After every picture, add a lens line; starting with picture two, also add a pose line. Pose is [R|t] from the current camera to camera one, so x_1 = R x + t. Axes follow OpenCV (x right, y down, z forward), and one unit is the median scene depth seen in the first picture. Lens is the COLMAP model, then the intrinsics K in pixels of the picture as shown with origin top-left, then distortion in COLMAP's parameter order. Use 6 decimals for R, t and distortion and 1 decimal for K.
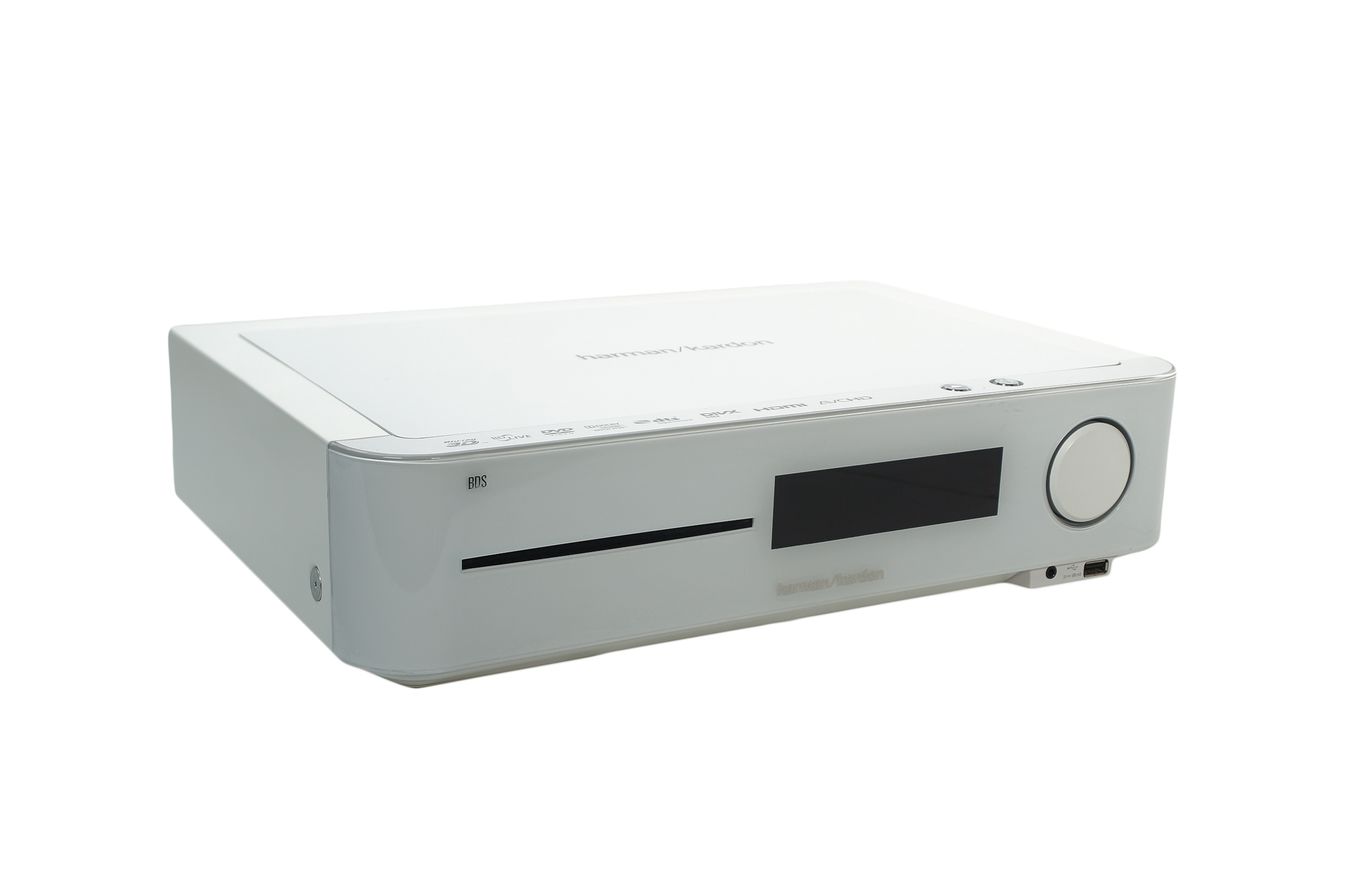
lens RADIAL K [[1759.0, 0, 672.6], [0, 1759.0, 451.8], [0, 0, 1]] dist [0.026005, 0.000000]
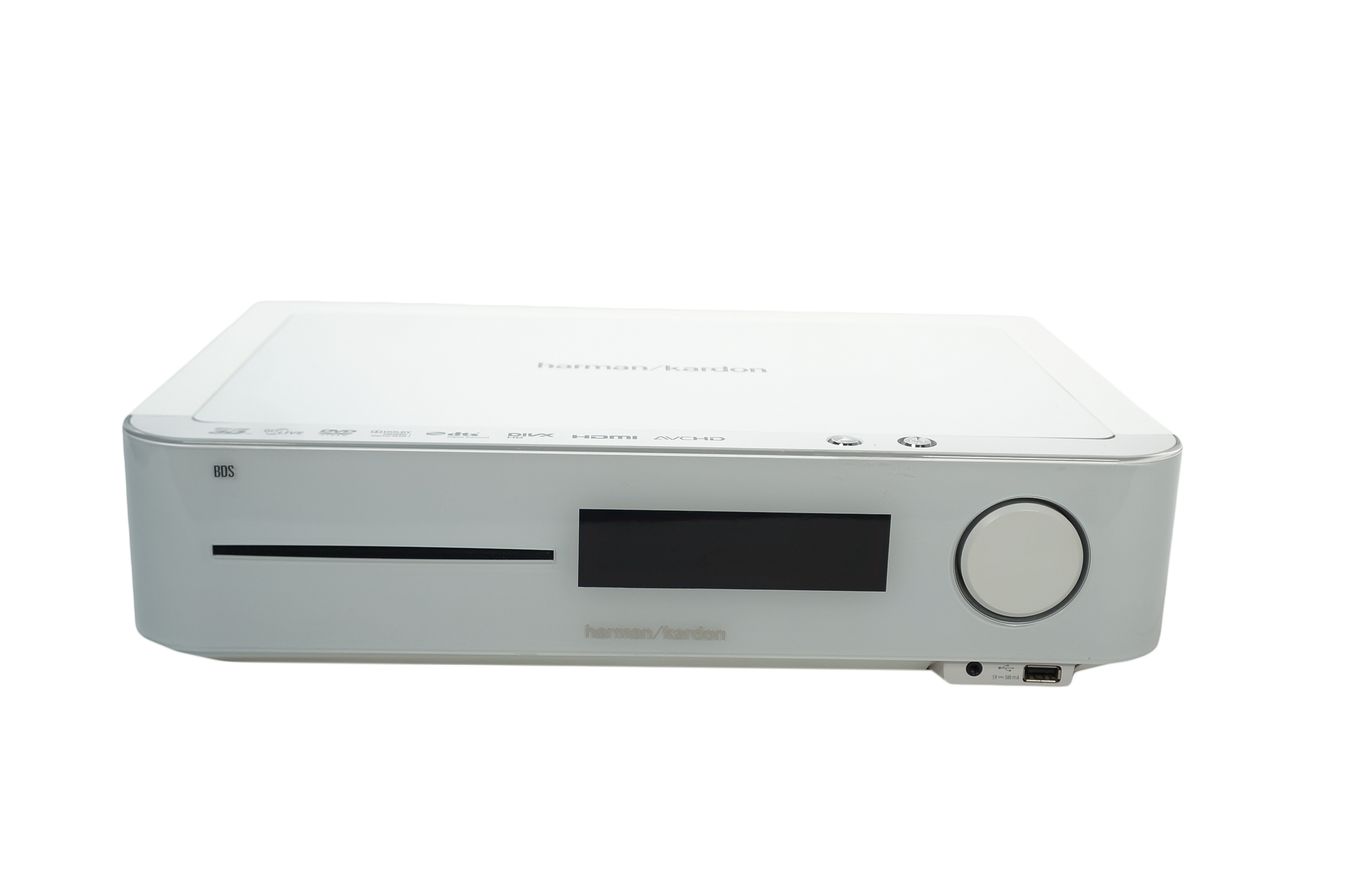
lens RADIAL K [[1582.5, 0, 671.4], [0, 1582.5, 444.0], [0, 0, 1]] dist [-0.023302, 0.000000]
pose [[0.882087, 0.123867, -0.454510, 0.452753], [-0.121756, 0.991976, 0.034044, -0.052065], [0.455080, 0.025309, 0.890091, 0.263396]]
